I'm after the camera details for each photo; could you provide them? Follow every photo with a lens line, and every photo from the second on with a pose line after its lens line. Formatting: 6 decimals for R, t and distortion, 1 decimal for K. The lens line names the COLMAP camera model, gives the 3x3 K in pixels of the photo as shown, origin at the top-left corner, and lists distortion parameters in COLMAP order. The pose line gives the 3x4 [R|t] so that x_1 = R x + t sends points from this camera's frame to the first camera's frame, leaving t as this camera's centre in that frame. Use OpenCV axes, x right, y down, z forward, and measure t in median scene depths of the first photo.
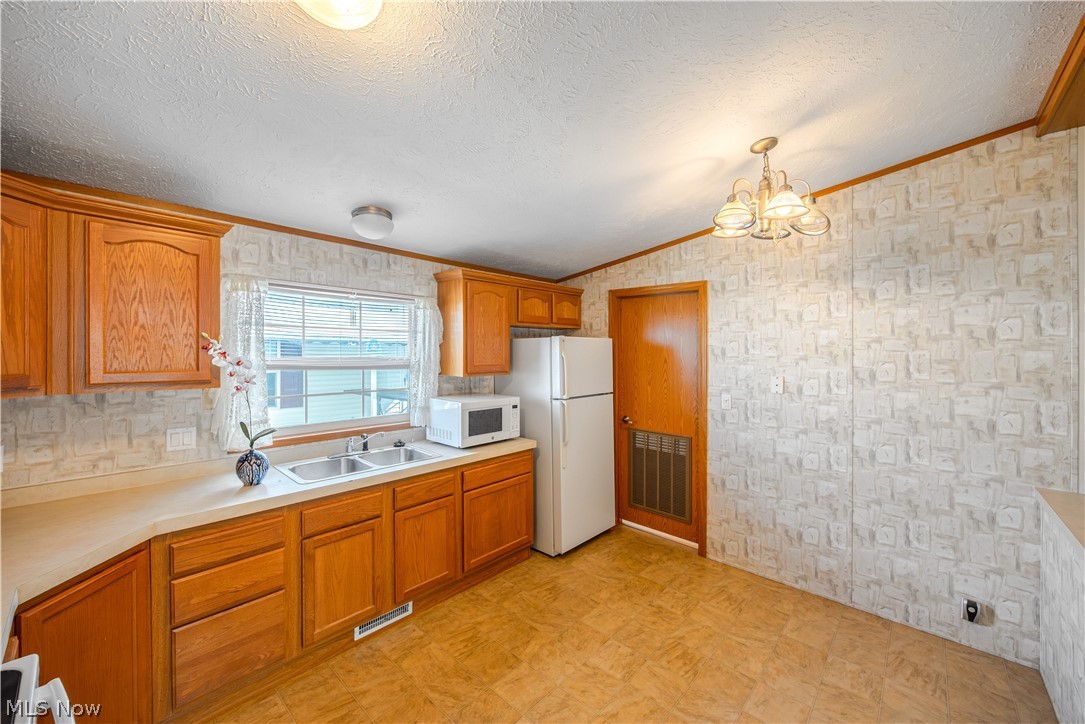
lens RADIAL K [[421.7, 0, 541.2], [0, 421.7, 355.8], [0, 0, 1]] dist [-0.006298, -0.000015]
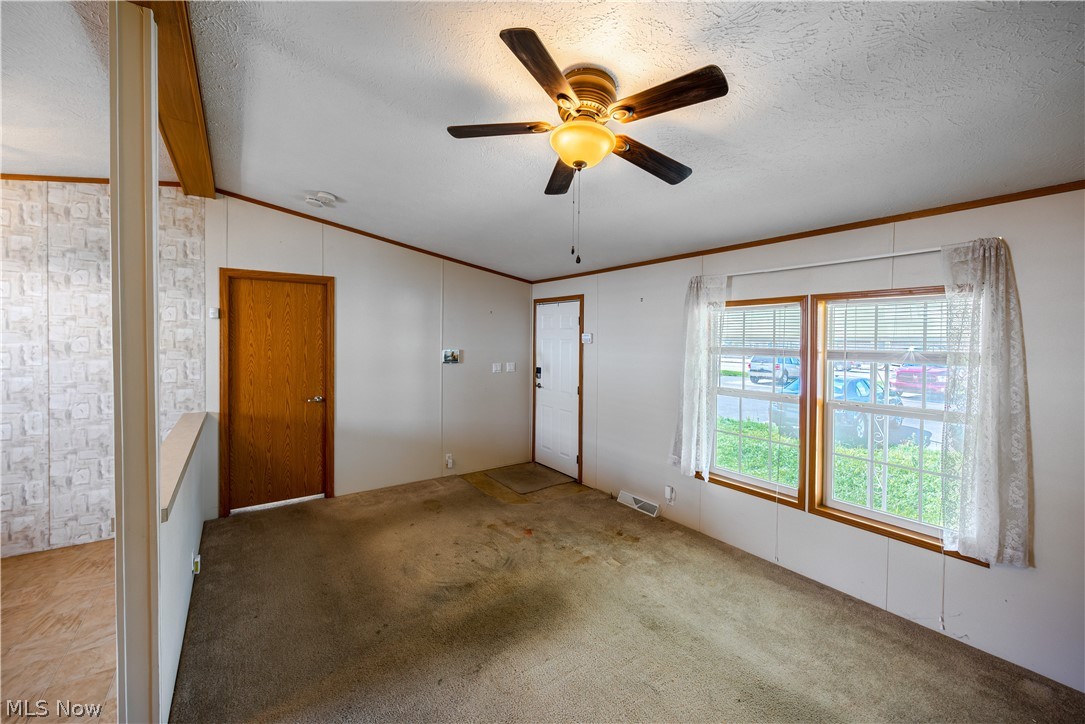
lens RADIAL K [[428.2, 0, 539.8], [0, 428.2, 339.7], [0, 0, 1]] dist [-0.007896, 0.000163]
pose [[0.217366, -0.009825, 0.976041, -0.090951], [0.000550, 0.999950, 0.009943, 0.012887], [-0.976090, -0.001625, 0.217360, -0.548244]]
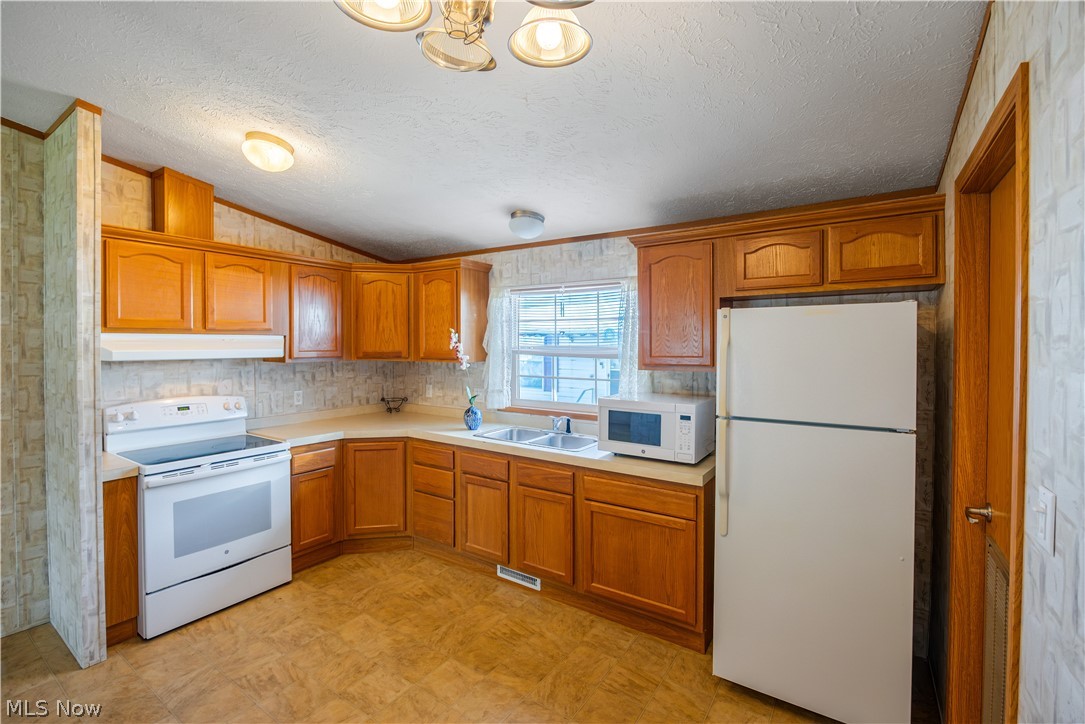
lens RADIAL K [[481.5, 0, 543.9], [0, 481.5, 355.4], [0, 0, 1]] dist [-0.001650, -0.000050]
pose [[0.144116, 0.018269, -0.989392, 0.796072], [-0.009595, 0.999808, 0.017064, 0.009261], [0.989514, 0.007034, 0.144264, 0.772448]]
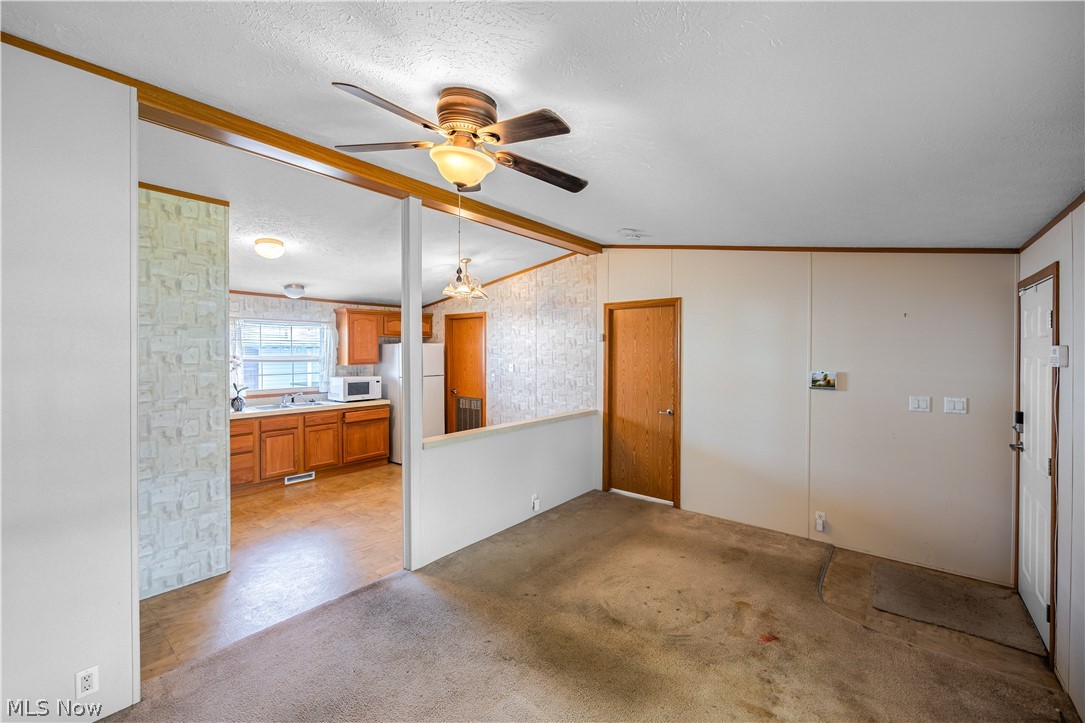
lens RADIAL K [[444.7, 0, 529.9], [0, 444.7, 352.4], [0, 0, 1]] dist [0.000138, 0.000145]
pose [[0.999285, -0.009020, 0.036720, 0.625547], [0.009289, 0.999931, -0.007150, 0.015646], [-0.036653, 0.007486, 0.999300, -1.139329]]
